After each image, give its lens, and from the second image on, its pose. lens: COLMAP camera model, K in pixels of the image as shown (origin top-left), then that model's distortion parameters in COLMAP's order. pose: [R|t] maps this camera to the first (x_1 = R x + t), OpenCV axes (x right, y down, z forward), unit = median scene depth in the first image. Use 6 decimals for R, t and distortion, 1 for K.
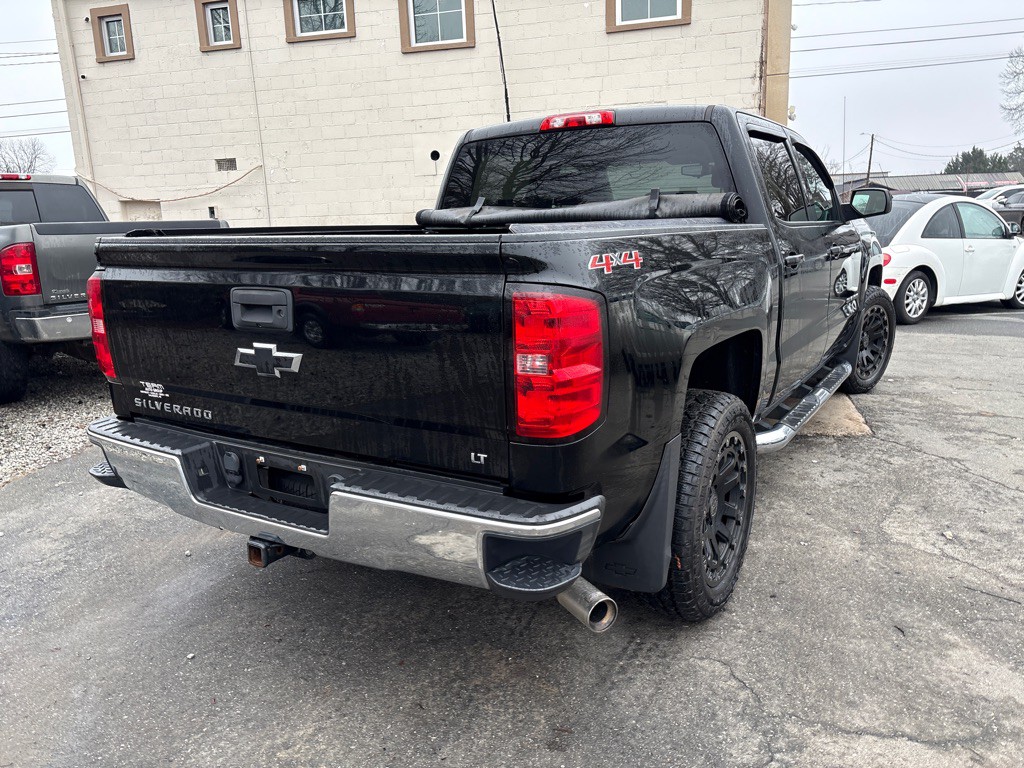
lens RADIAL K [[769.1, 0, 510.1], [0, 769.1, 391.4], [0, 0, 1]] dist [0.037530, -0.034529]
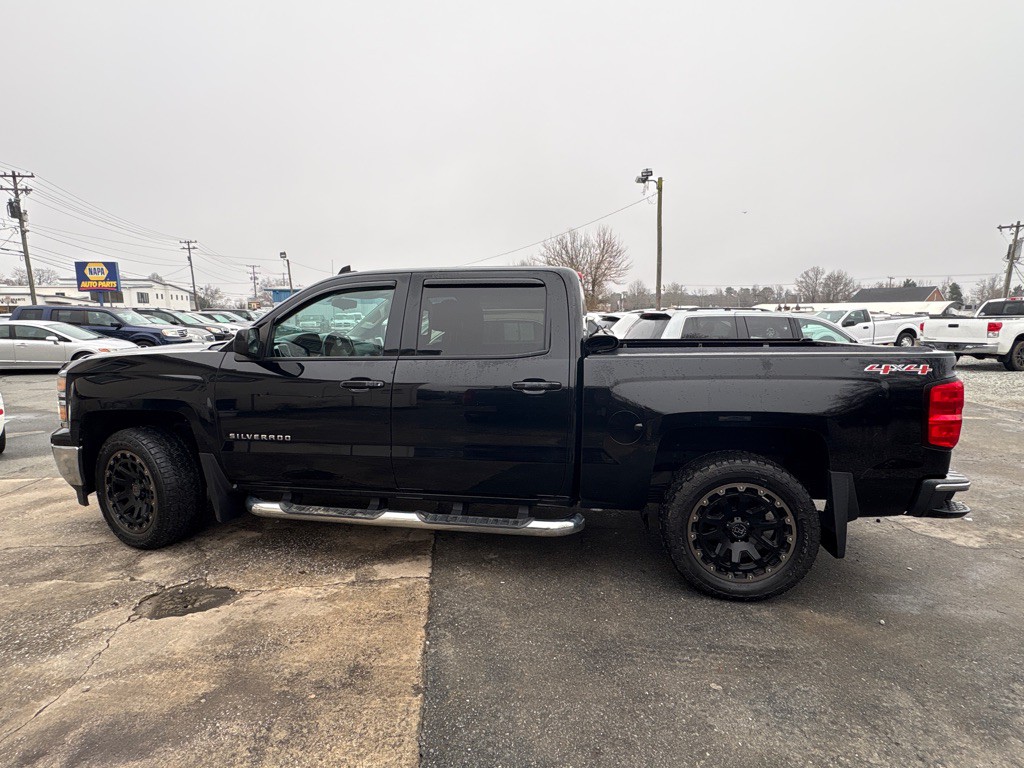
lens RADIAL K [[517.2, 0, 507.2], [0, 517.2, 384.3], [0, 0, 1]] dist [0.002185, 0.001122]
pose [[-0.379414, -0.084643, 0.921347, -0.725160], [0.219452, 0.959157, 0.178488, -0.323346], [-0.898825, 0.269912, -0.345343, 1.365003]]
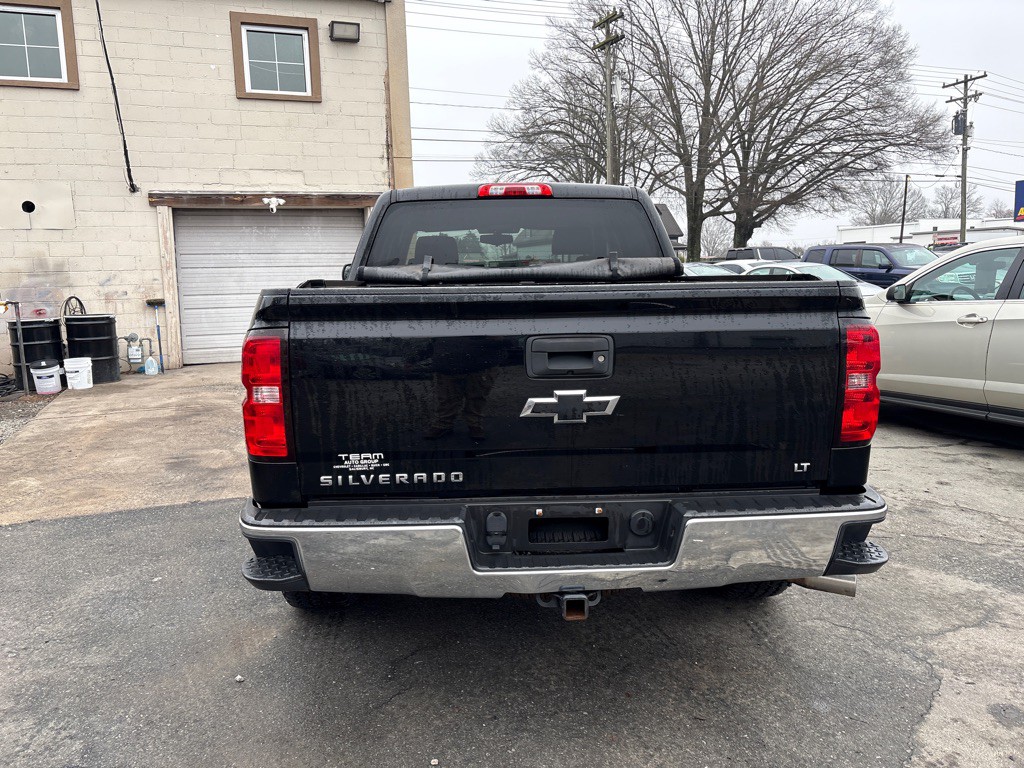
lens RADIAL K [[769.1, 0, 501.8], [0, 769.1, 382.2], [0, 0, 1]] dist [0.037530, -0.034529]
pose [[0.819602, -0.063604, 0.569392, -0.512686], [0.118775, 0.991091, -0.060259, -0.012230], [-0.560487, 0.117018, 0.819855, 0.122406]]
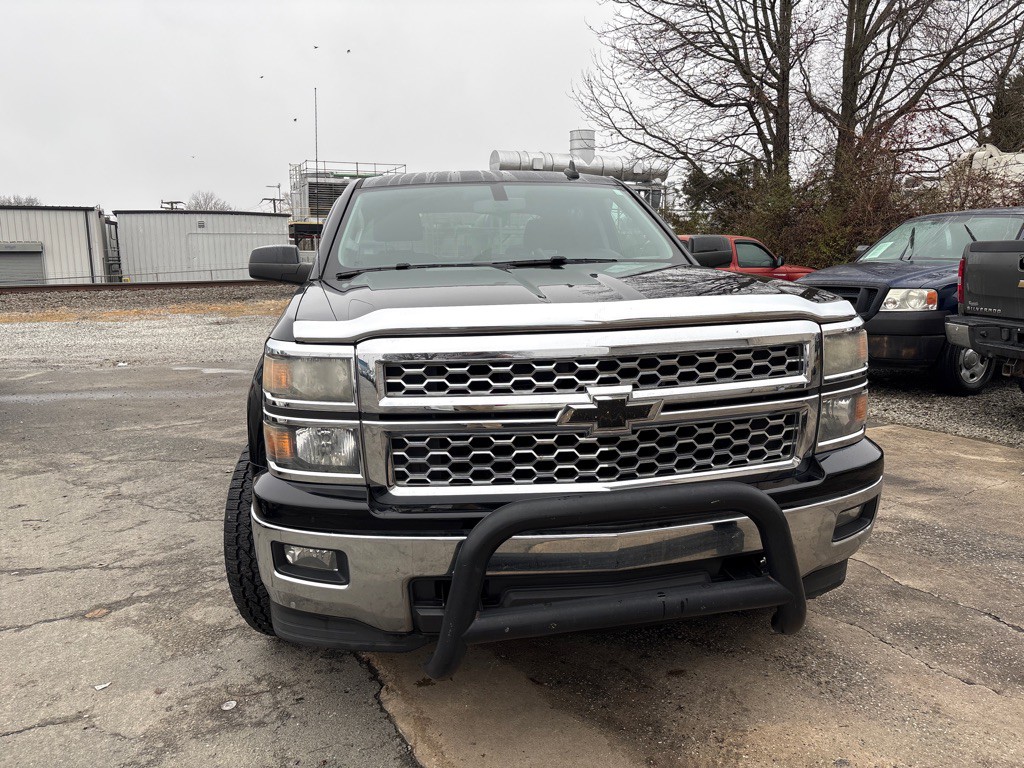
lens RADIAL K [[781.9, 0, 507.3], [0, 781.9, 383.4], [0, 0, 1]] dist [0.036213, -0.041945]
pose [[-0.757515, 0.150411, -0.635254, 0.910716], [-0.102248, 0.933749, 0.343013, -0.477199], [0.644760, 0.324791, -0.691950, 1.952336]]
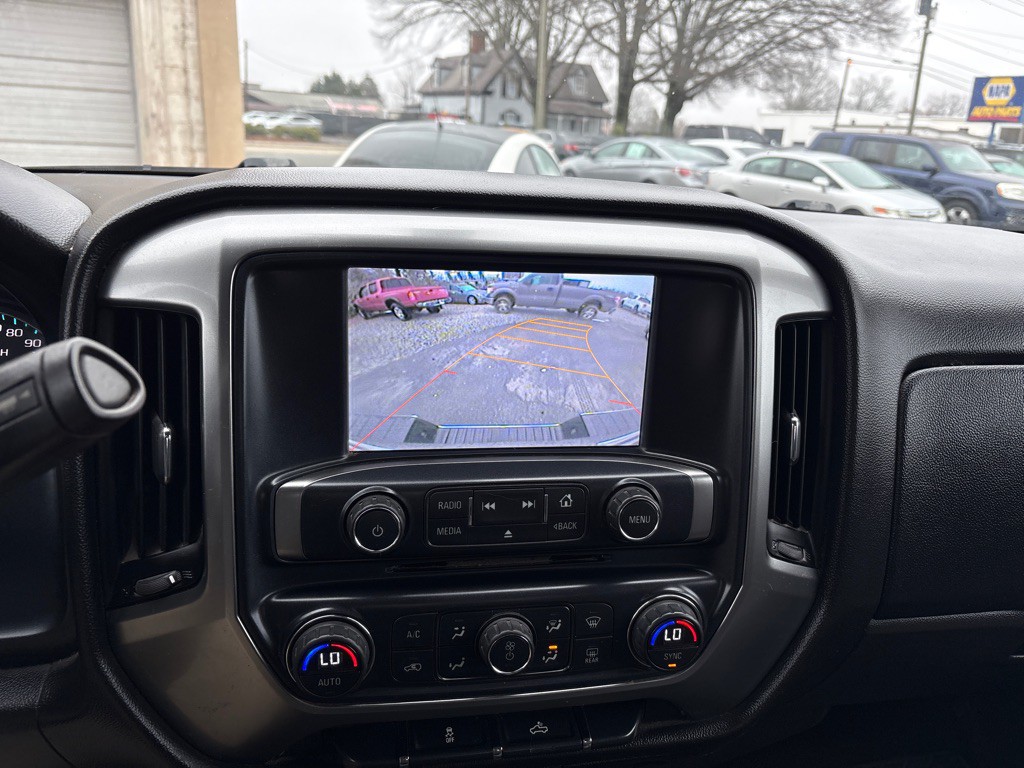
lens RADIAL K [[781.9, 0, 521.0], [0, 781.9, 384.6], [0, 0, 1]] dist [0.036213, -0.041945]
pose [[0.724748, -0.128809, 0.676866, 0.234833], [0.061954, 0.990573, 0.122172, -0.292400], [-0.686223, -0.046609, 0.725897, 1.197230]]
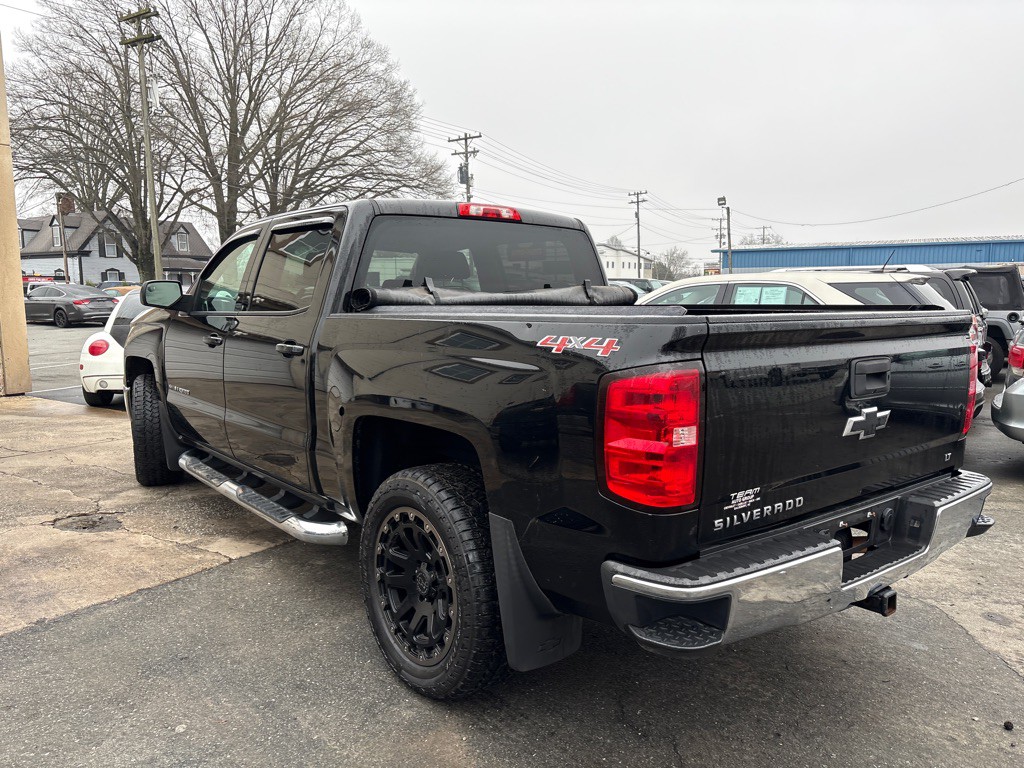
lens RADIAL K [[769.1, 0, 517.8], [0, 769.1, 394.0], [0, 0, 1]] dist [0.037530, -0.034529]
pose [[0.328465, -0.090520, 0.940169, -0.812146], [0.197954, 0.979888, 0.025185, -0.111617], [-0.923539, 0.177838, 0.339778, 0.579592]]
